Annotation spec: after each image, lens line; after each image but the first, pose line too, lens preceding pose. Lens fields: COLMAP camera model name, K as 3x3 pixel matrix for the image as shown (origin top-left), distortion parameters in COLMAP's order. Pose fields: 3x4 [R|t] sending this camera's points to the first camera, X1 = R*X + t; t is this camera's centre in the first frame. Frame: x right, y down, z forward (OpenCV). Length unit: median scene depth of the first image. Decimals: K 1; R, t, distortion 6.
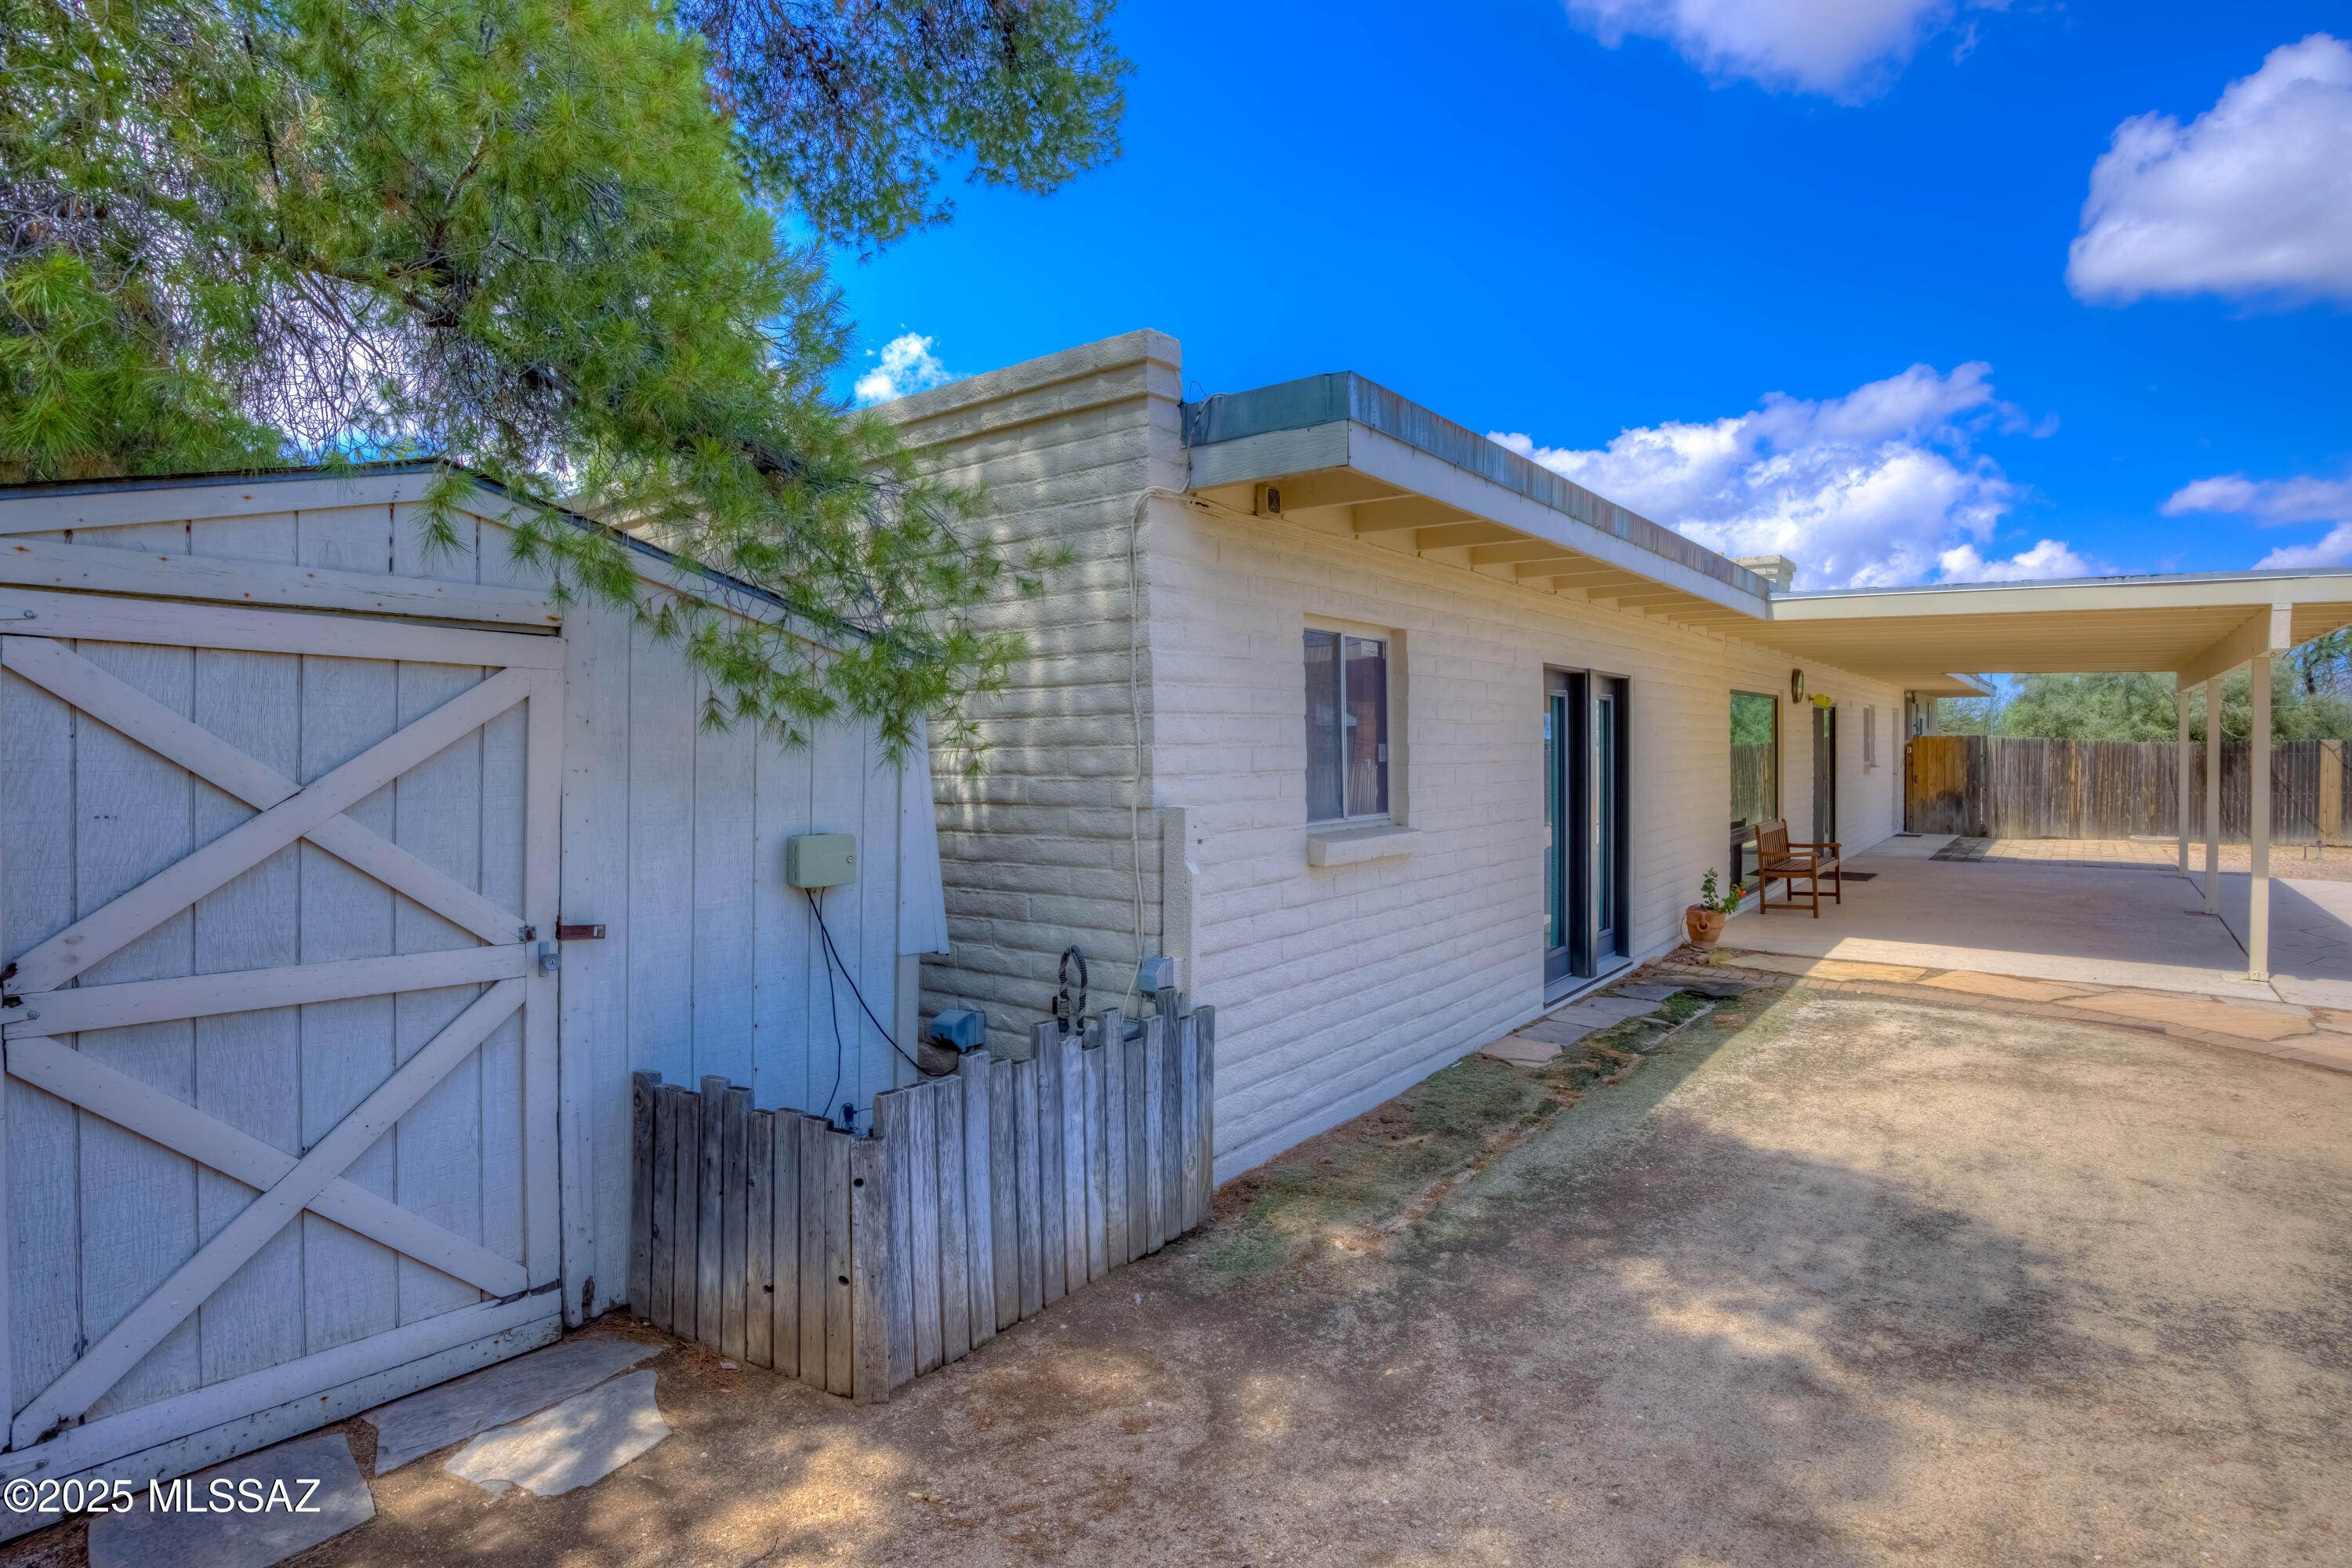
lens RADIAL K [[1262.5, 0, 1171.4], [0, 1262.5, 760.5], [0, 0, 1]] dist [0.004629, 0.000579]
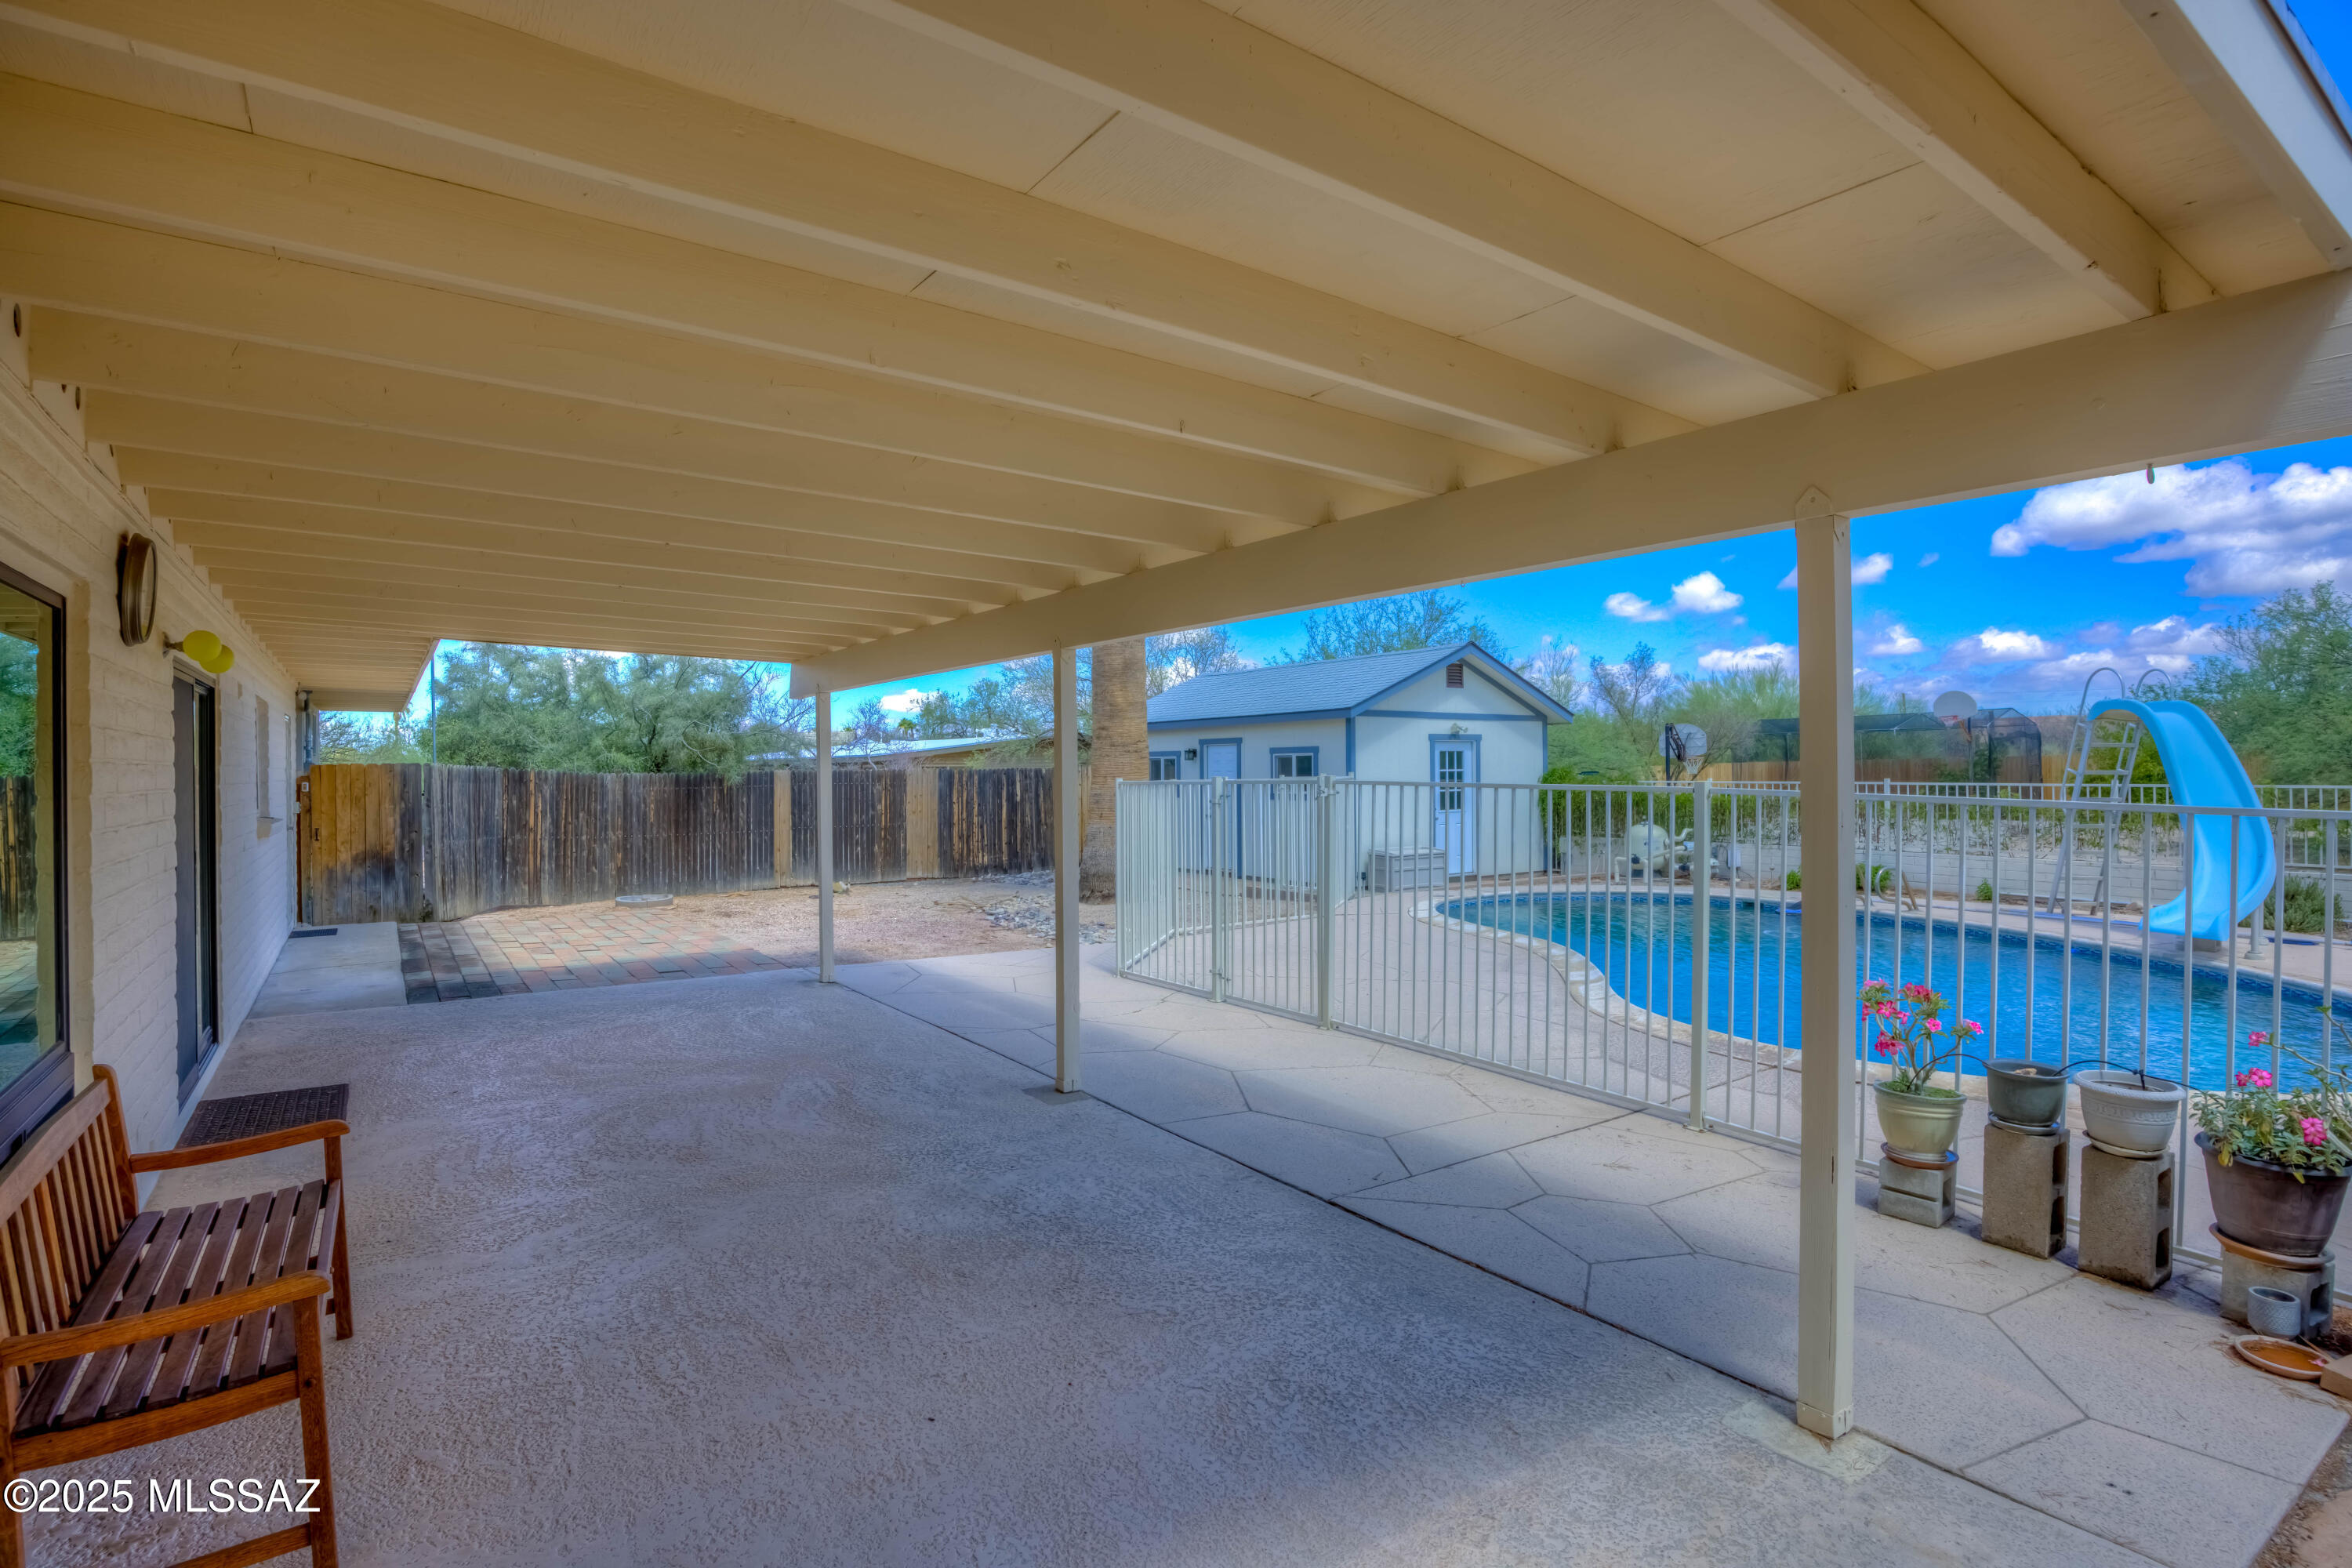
lens RADIAL K [[1167.6, 0, 1171.3], [0, 1167.6, 778.8], [0, 0, 1]] dist [-0.005533, -0.000486]
pose [[0.333487, -0.002935, 0.942750, 0.200742], [0.013100, 0.999913, -0.001522, -0.005844], [-0.942664, 0.012858, 0.333496, 0.429331]]
